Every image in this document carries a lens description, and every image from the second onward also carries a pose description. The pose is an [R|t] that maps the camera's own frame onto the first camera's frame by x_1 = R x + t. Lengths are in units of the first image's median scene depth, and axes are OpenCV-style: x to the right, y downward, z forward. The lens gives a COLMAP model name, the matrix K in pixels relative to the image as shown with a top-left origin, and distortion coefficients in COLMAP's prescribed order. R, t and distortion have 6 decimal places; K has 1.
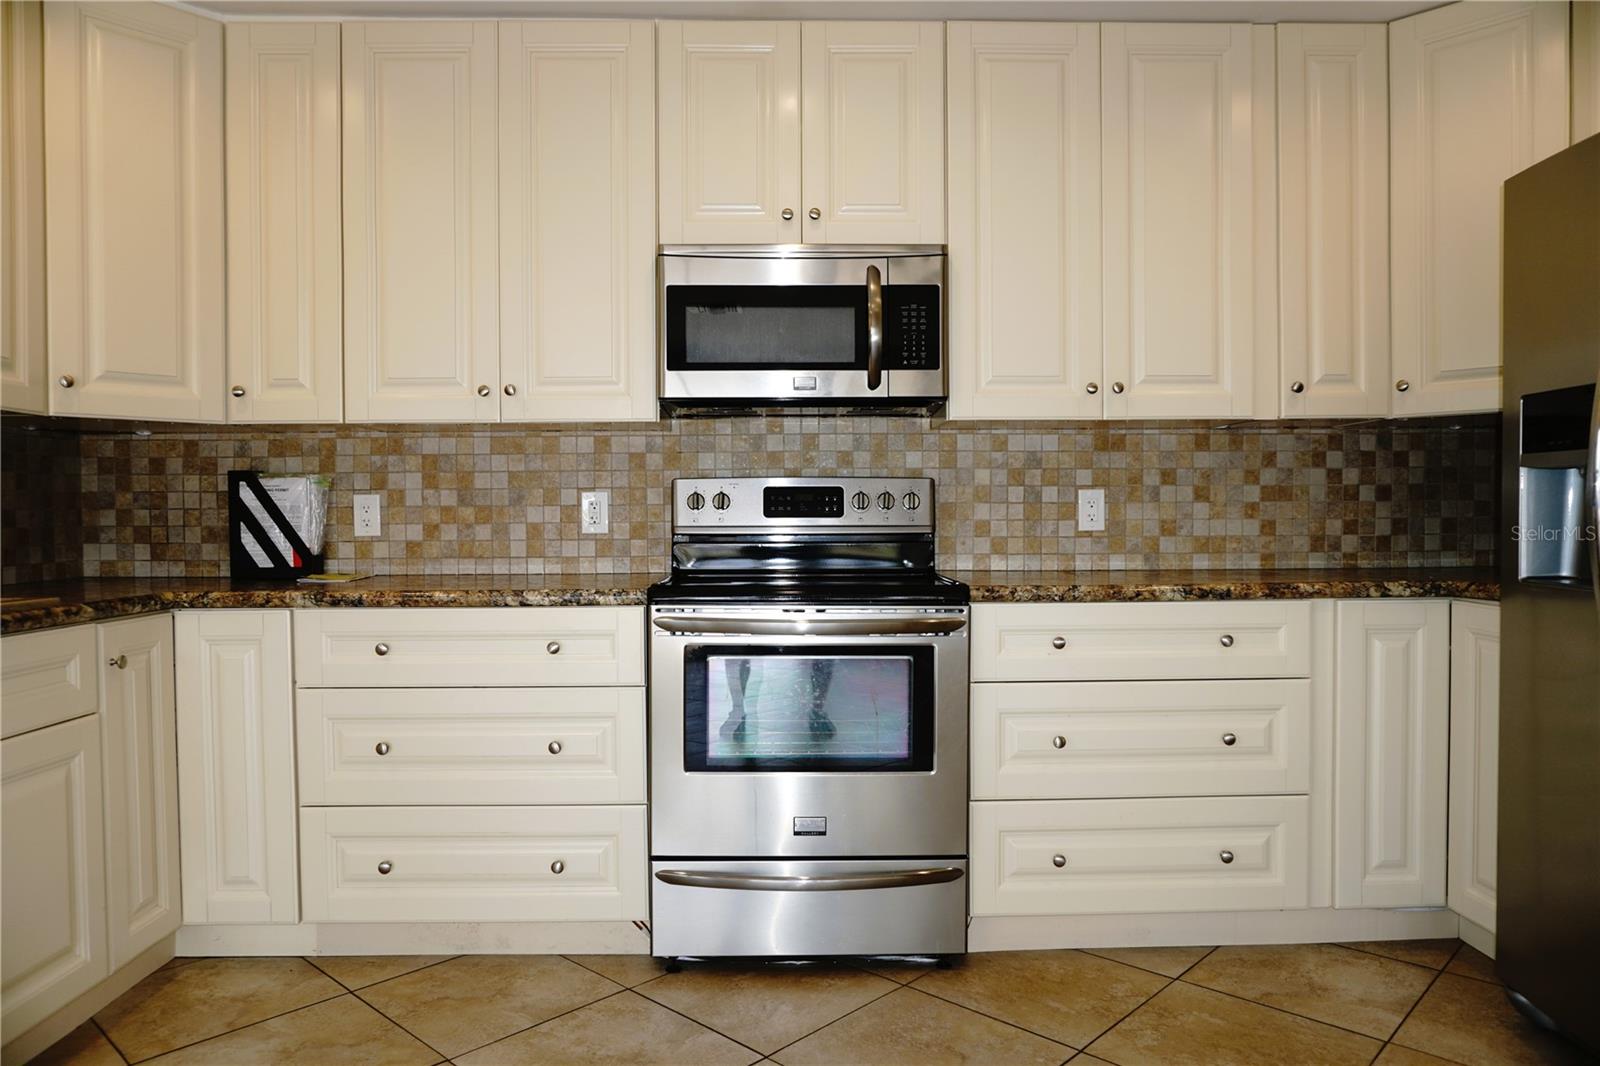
lens RADIAL K [[1060.9, 0, 803.4], [0, 1060.9, 539.2], [0, 0, 1]] dist [-0.038257, 0.022775]
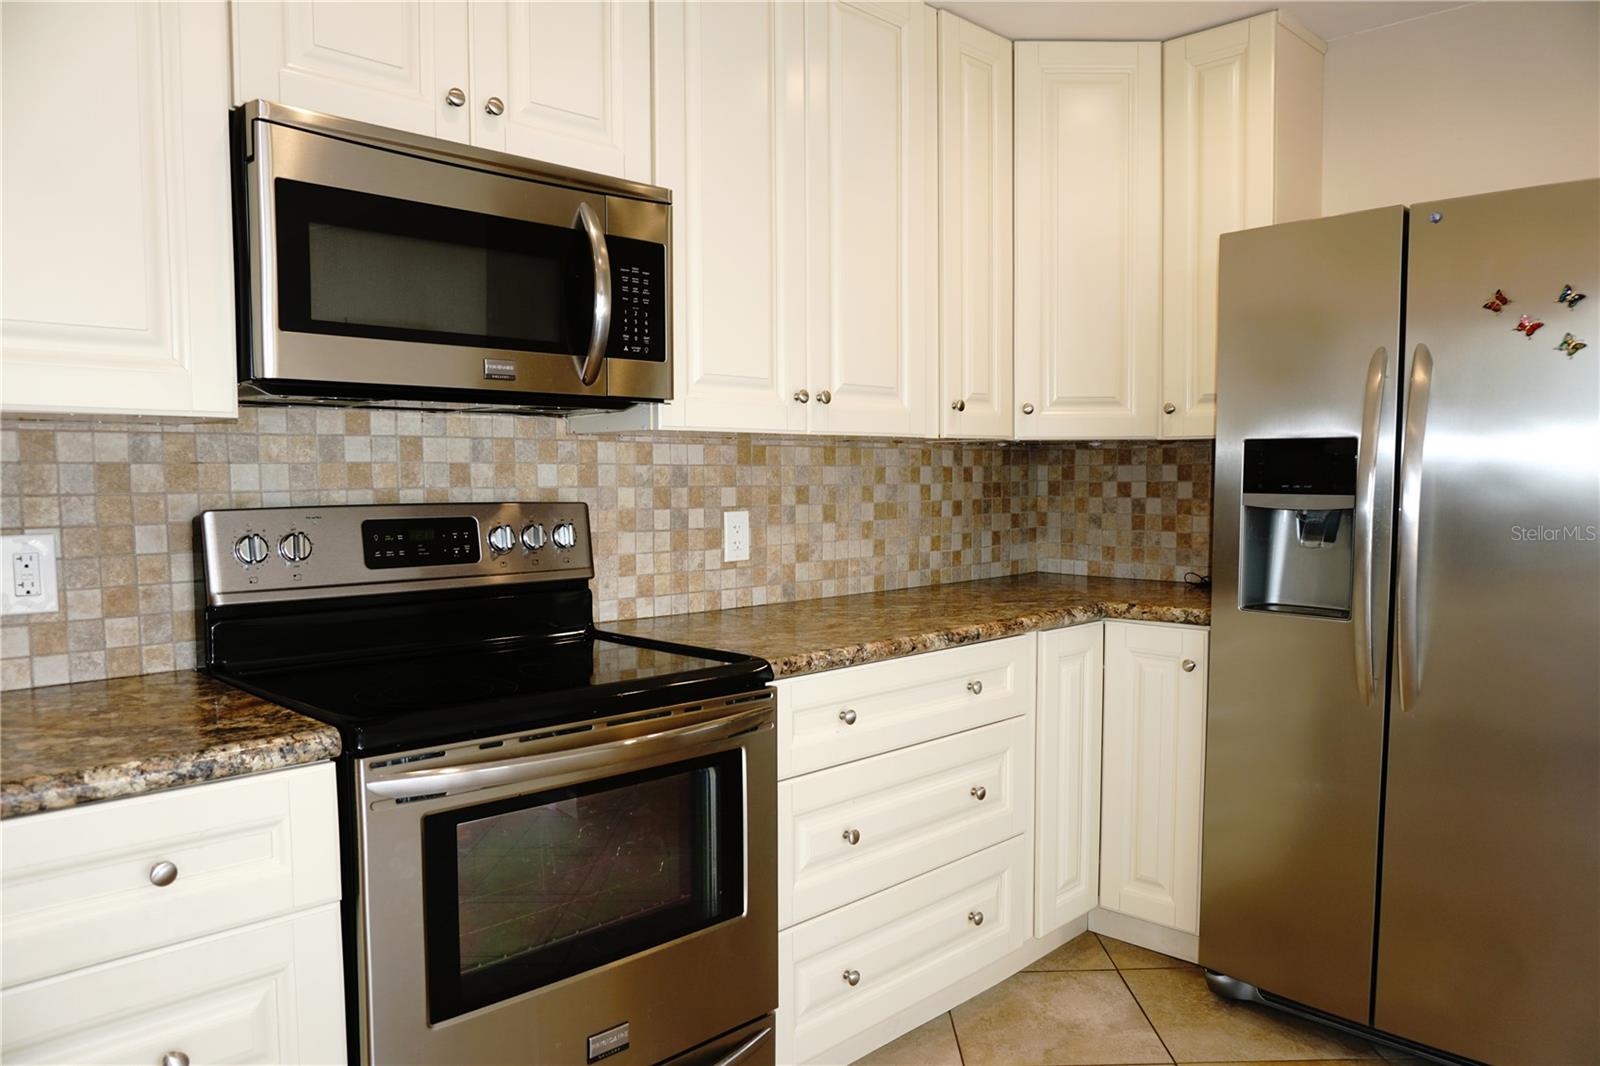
lens RADIAL K [[1106.0, 0, 800.7], [0, 1106.0, 552.6], [0, 0, 1]] dist [-0.032773, 0.023200]
pose [[0.723000, -0.045613, 0.689340, -0.335535], [0.016611, 0.998677, 0.048659, -0.063970], [-0.690648, -0.023730, 0.722802, 0.380074]]
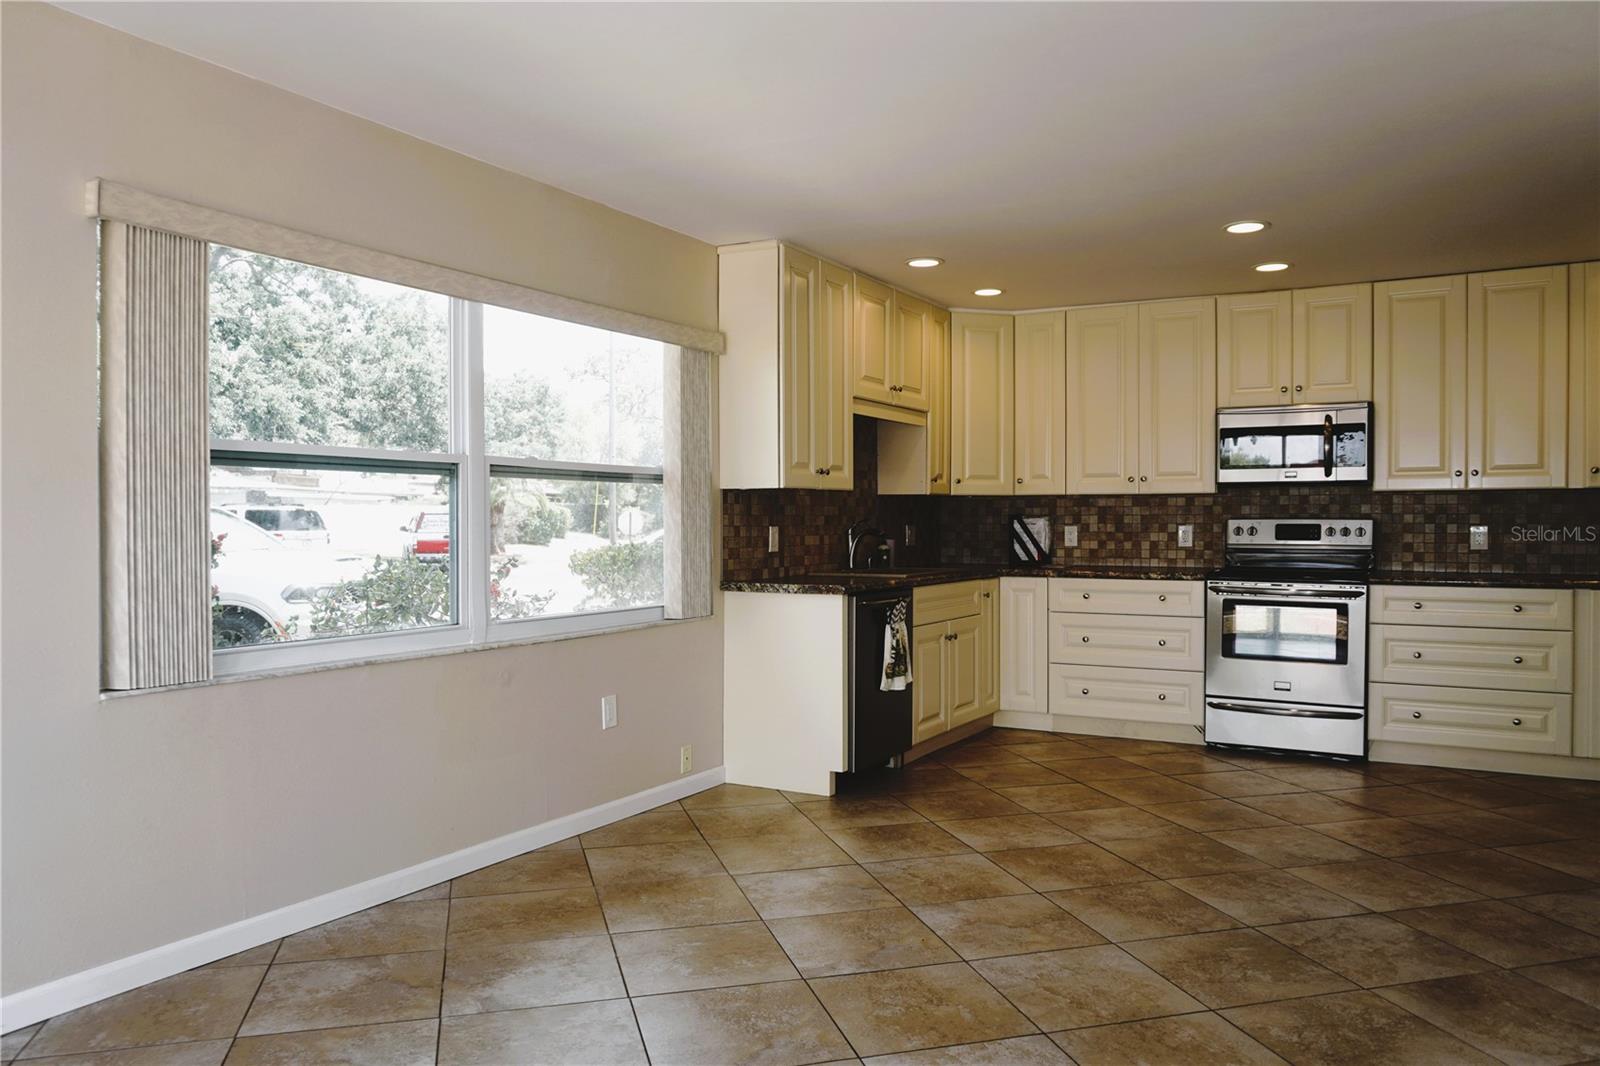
lens RADIAL K [[1106.0, 0, 809.6], [0, 1106.0, 545.3], [0, 0, 1]] dist [-0.032773, 0.023200]
pose [[0.854225, 0.015023, -0.519686, 0.306582], [-0.014293, 0.999883, 0.005412, -0.010574], [0.519707, 0.002805, 0.854340, -1.254779]]
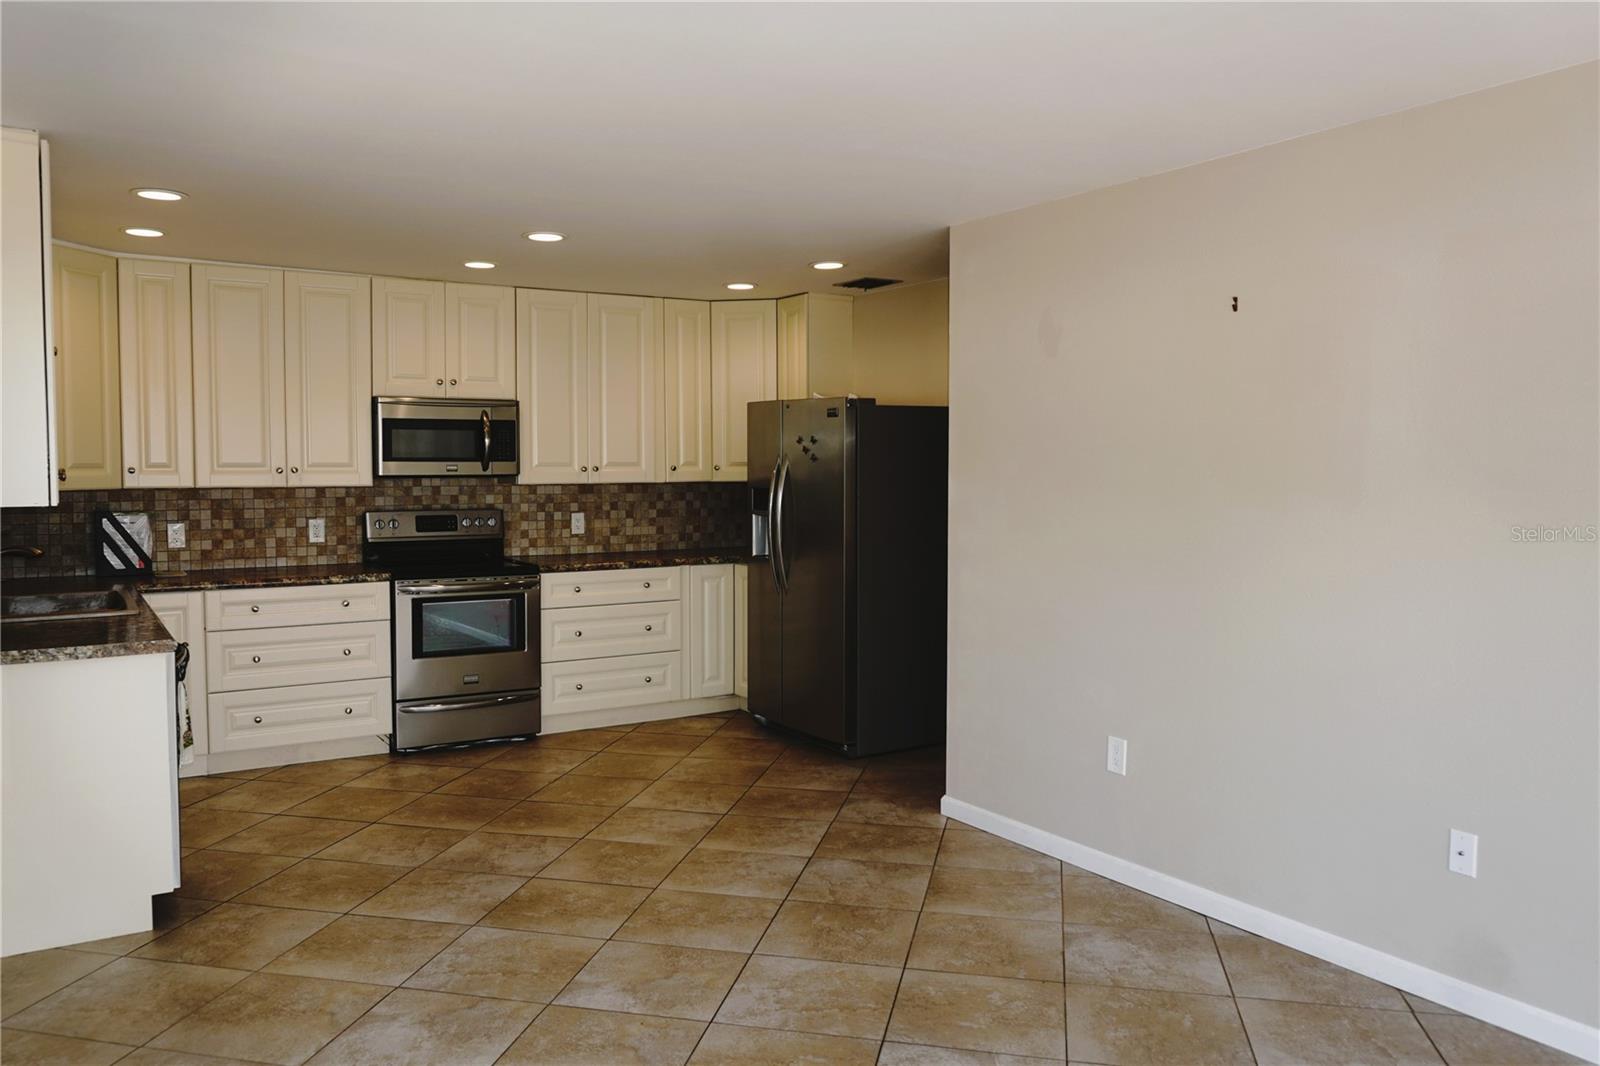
lens RADIAL K [[1186.0, 0, 736.7], [0, 1186.0, 524.0], [0, 0, 1]] dist [-0.030861, 0.012610]
pose [[0.876322, -0.021589, 0.481242, -0.608946], [0.007822, 0.999501, 0.030594, -0.104726], [-0.481662, -0.023046, 0.876054, -1.235527]]
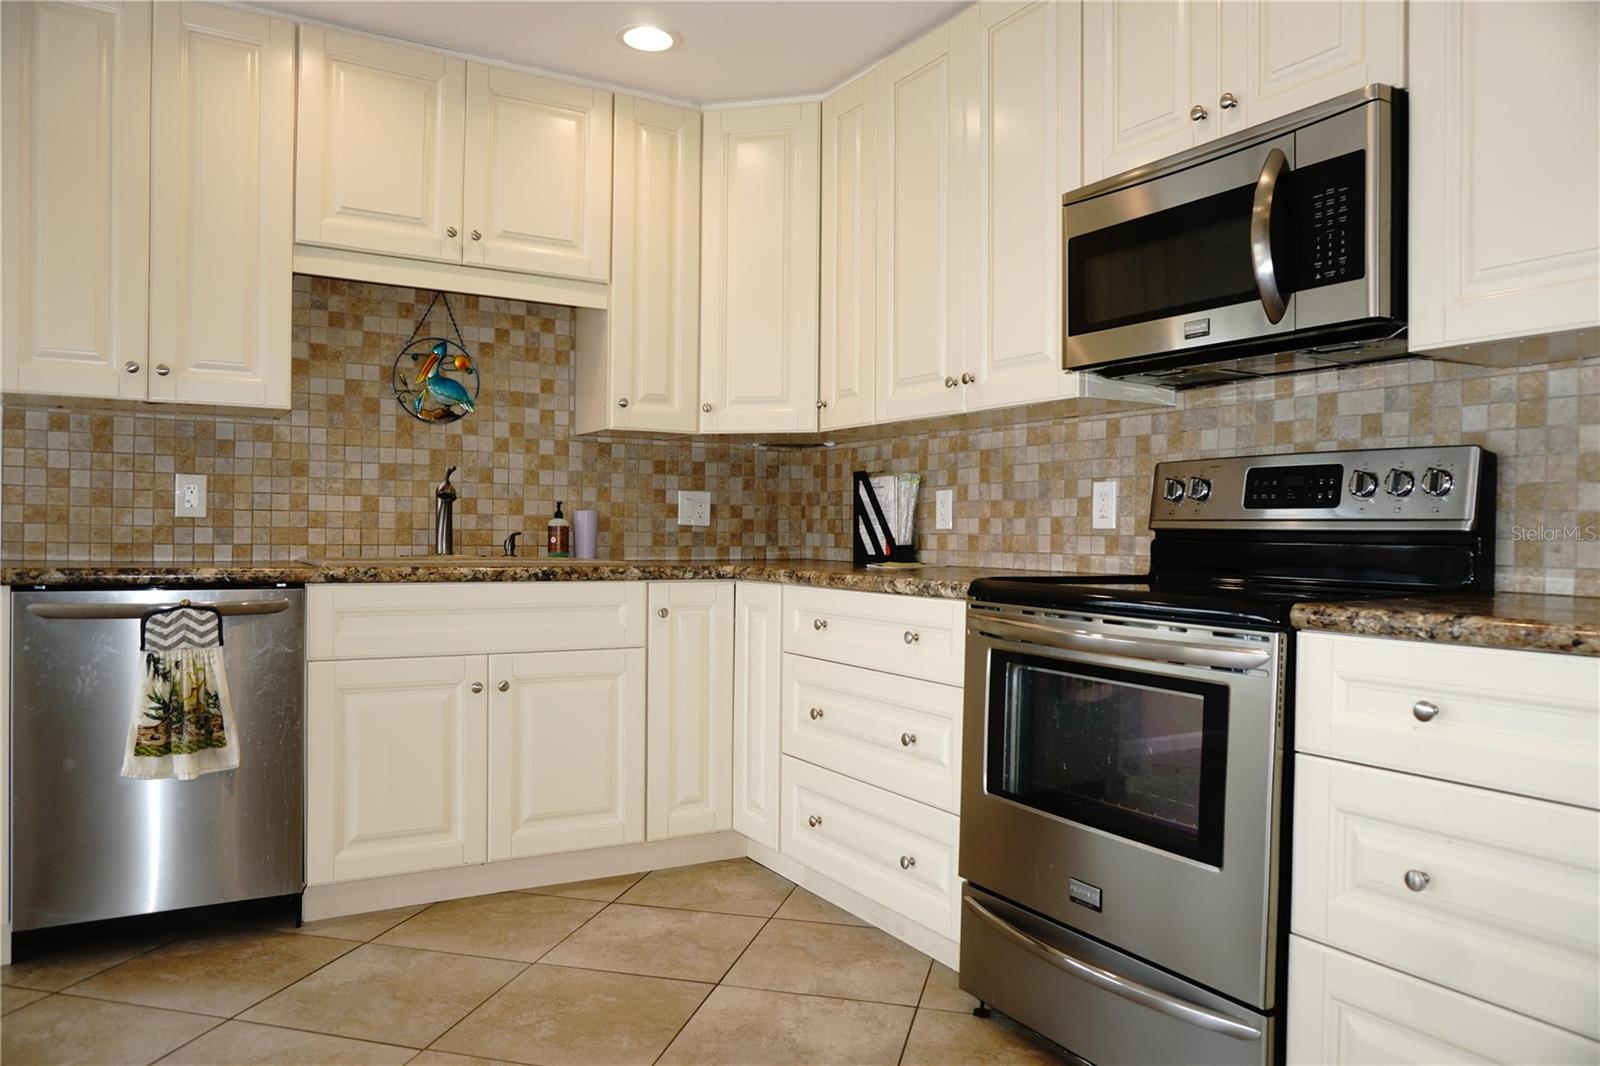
lens RADIAL K [[1106.0, 0, 791.3], [0, 1106.0, 535.6], [0, 0, 1]] dist [-0.032773, 0.023200]
pose [[0.492214, 0.014062, -0.870361, 0.546533], [-0.033689, 0.999428, -0.002904, 0.013600], [0.869822, 0.030751, 0.492406, 0.361174]]
